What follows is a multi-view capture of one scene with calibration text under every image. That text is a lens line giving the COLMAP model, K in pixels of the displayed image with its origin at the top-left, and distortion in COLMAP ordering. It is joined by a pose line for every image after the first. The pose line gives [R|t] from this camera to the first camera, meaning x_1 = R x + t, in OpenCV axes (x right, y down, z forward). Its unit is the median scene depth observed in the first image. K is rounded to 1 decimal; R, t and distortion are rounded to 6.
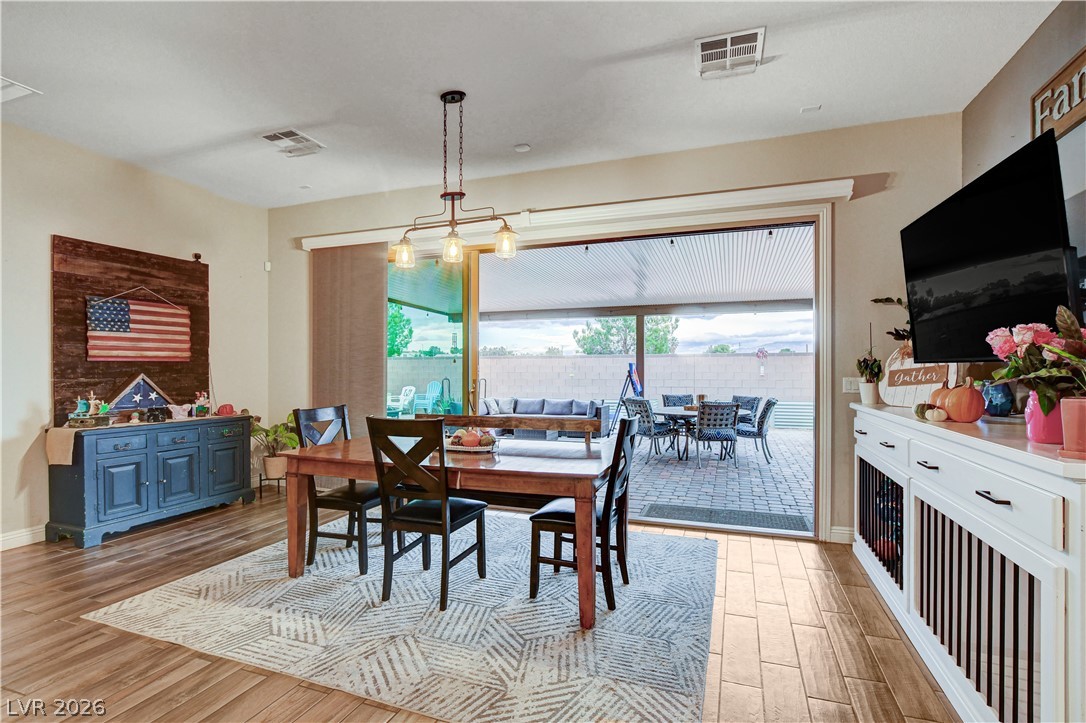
lens RADIAL K [[528.1, 0, 543.9], [0, 528.1, 371.3], [0, 0, 1]] dist [-0.014588, 0.000331]
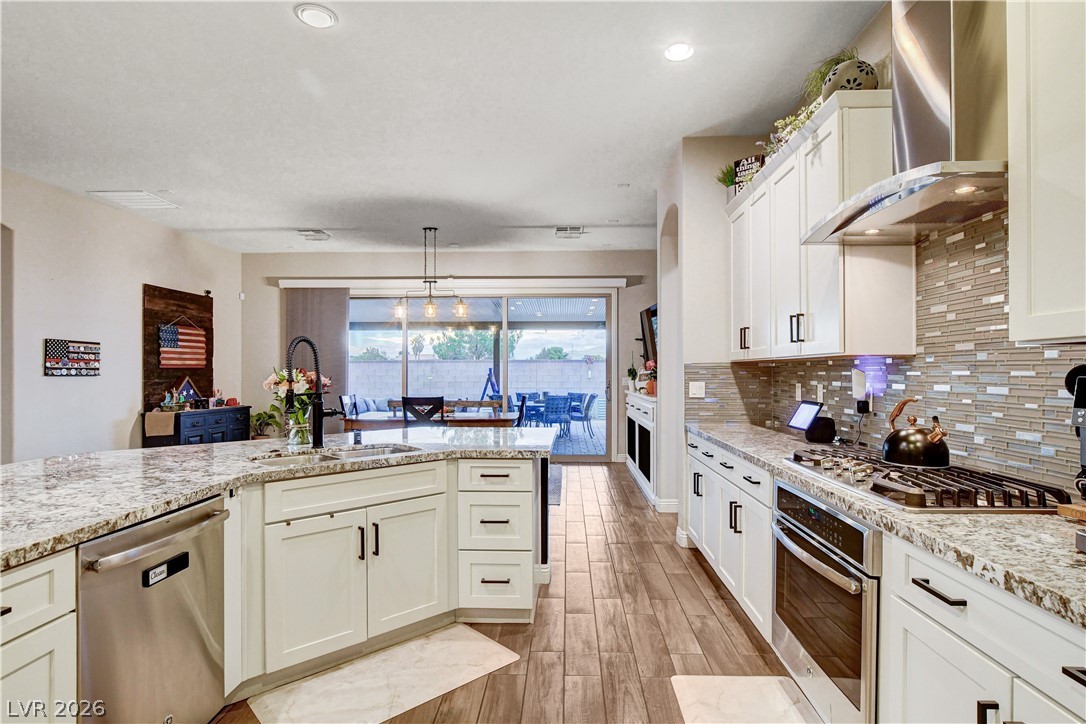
lens RADIAL K [[572.1, 0, 543.3], [0, 572.1, 367.2], [0, 0, 1]] dist [0.000462, -0.000718]
pose [[0.953822, 0.003154, 0.300357, -0.301366], [0.000829, 0.999913, -0.013132, 0.000682], [-0.300372, 0.012774, 0.953737, -0.809774]]
